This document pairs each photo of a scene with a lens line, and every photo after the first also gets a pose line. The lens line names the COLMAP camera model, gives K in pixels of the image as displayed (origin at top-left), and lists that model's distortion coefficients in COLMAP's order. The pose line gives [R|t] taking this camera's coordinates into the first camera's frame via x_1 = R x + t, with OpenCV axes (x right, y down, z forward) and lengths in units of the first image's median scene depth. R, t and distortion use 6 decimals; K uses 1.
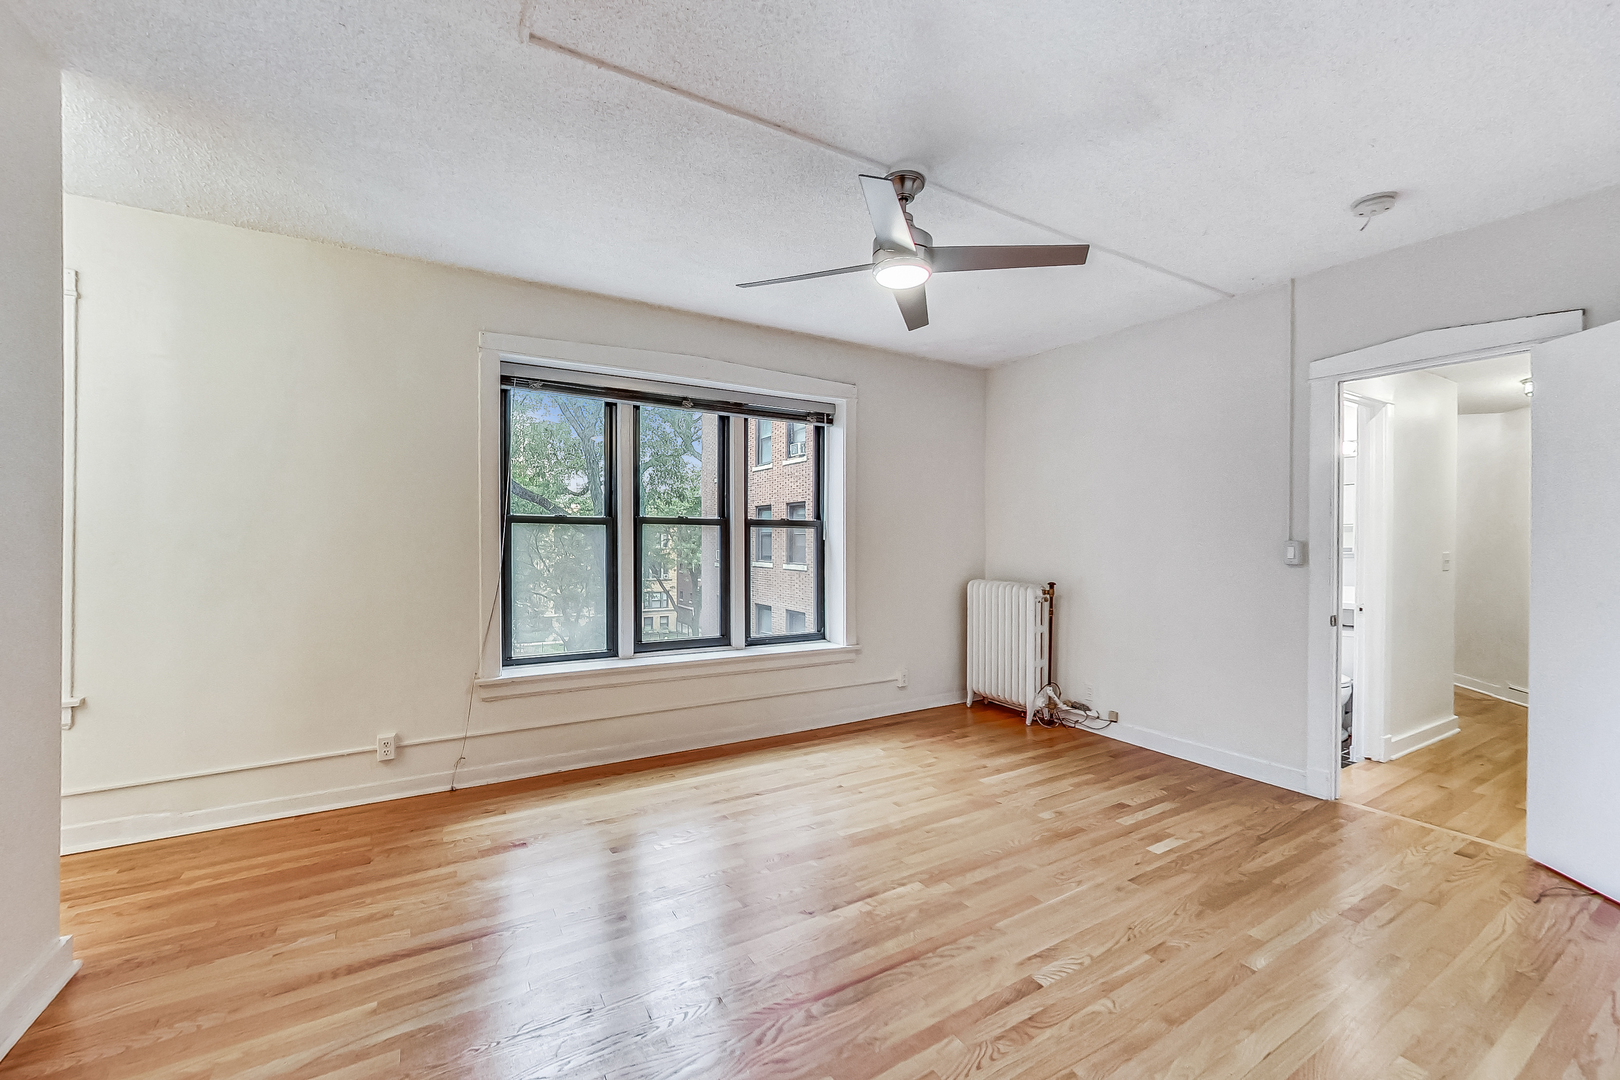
lens RADIAL K [[641.8, 0, 810.0], [0, 641.8, 540.0], [0, 0, 1]] dist [0.000418, 0.000088]
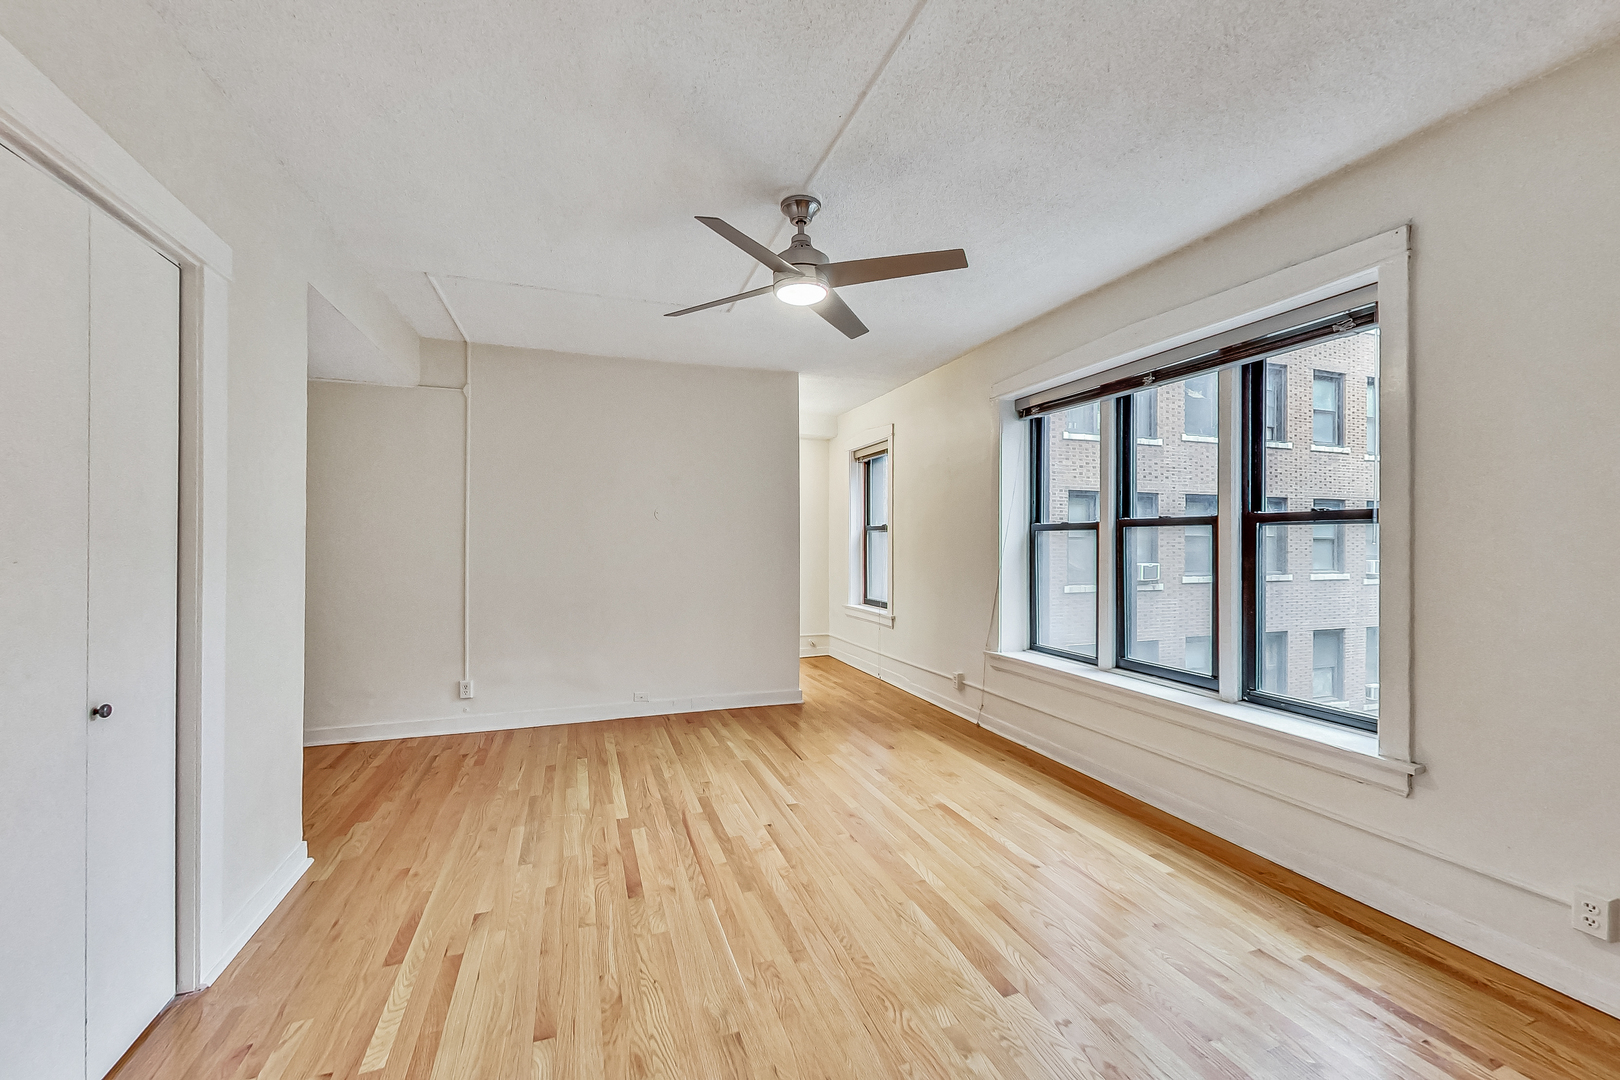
lens RADIAL K [[641.8, 0, 810.0], [0, 641.8, 540.0], [0, 0, 1]] dist [0.000418, 0.000088]
pose [[-0.193867, -0.009858, -0.980978, 0.836831], [-0.003308, 0.999950, -0.009395, 0.004270], [0.981022, 0.001424, -0.193890, 0.869712]]
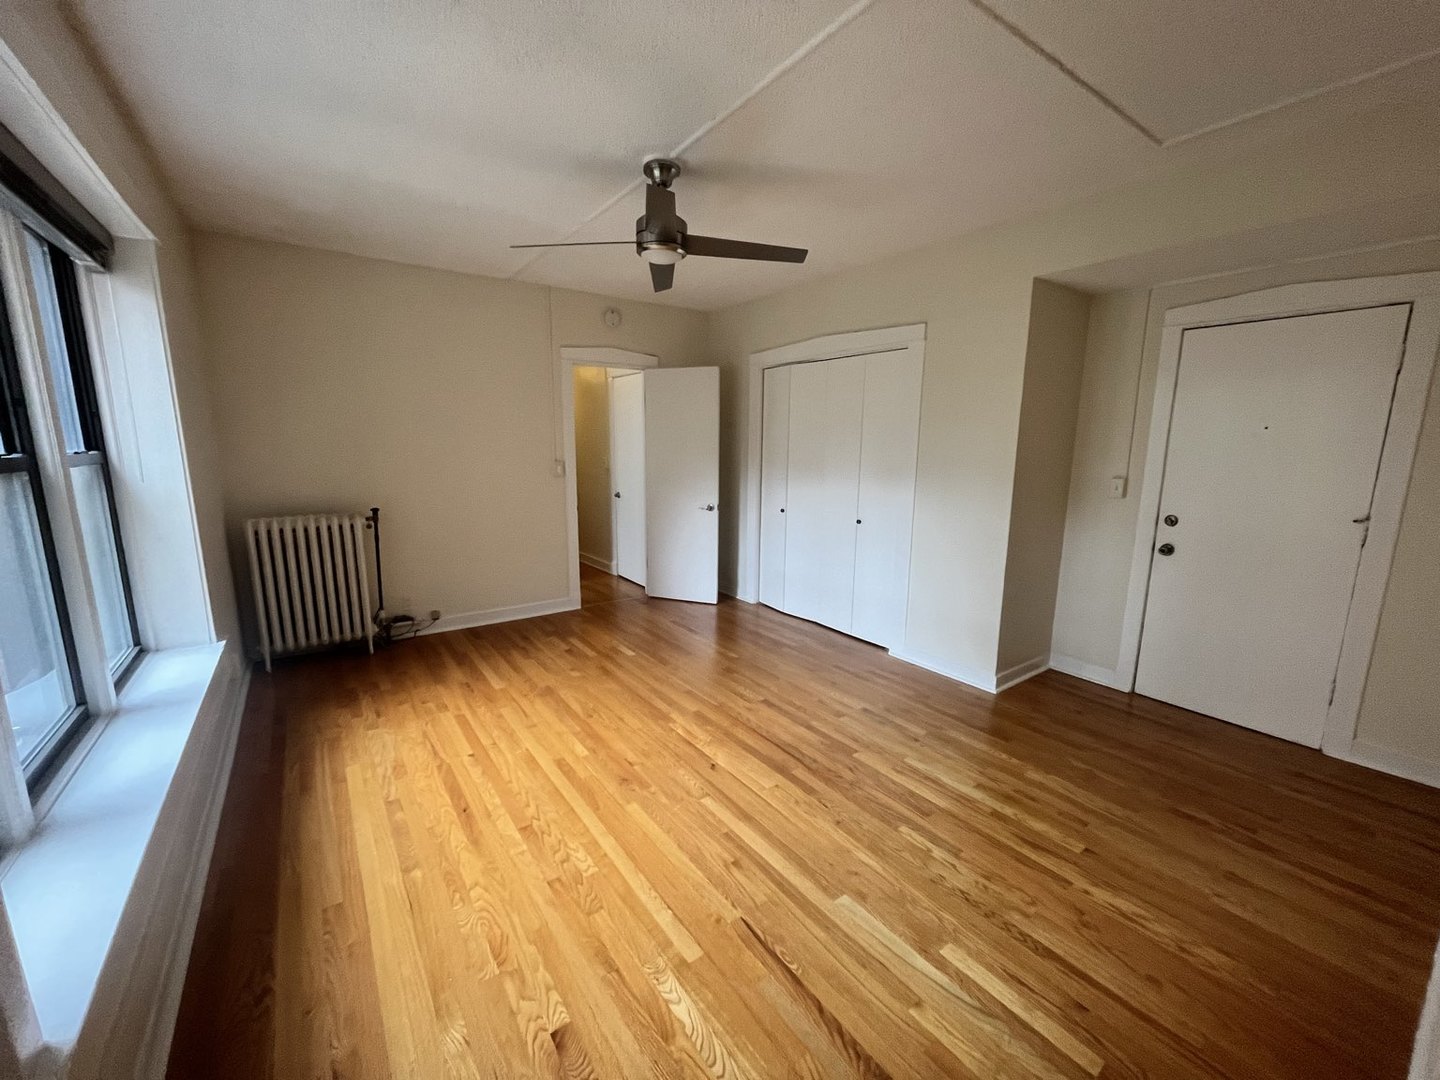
lens RADIAL K [[581.7, 0, 716.1], [0, 581.7, 540.6], [0, 0, 1]] dist [-0.001937, -0.000191]
pose [[-0.077992, -0.178077, 0.980921, -0.719790], [-0.005971, 0.983984, 0.178158, -0.061880], [-0.996936, 0.008038, -0.077806, 0.704897]]
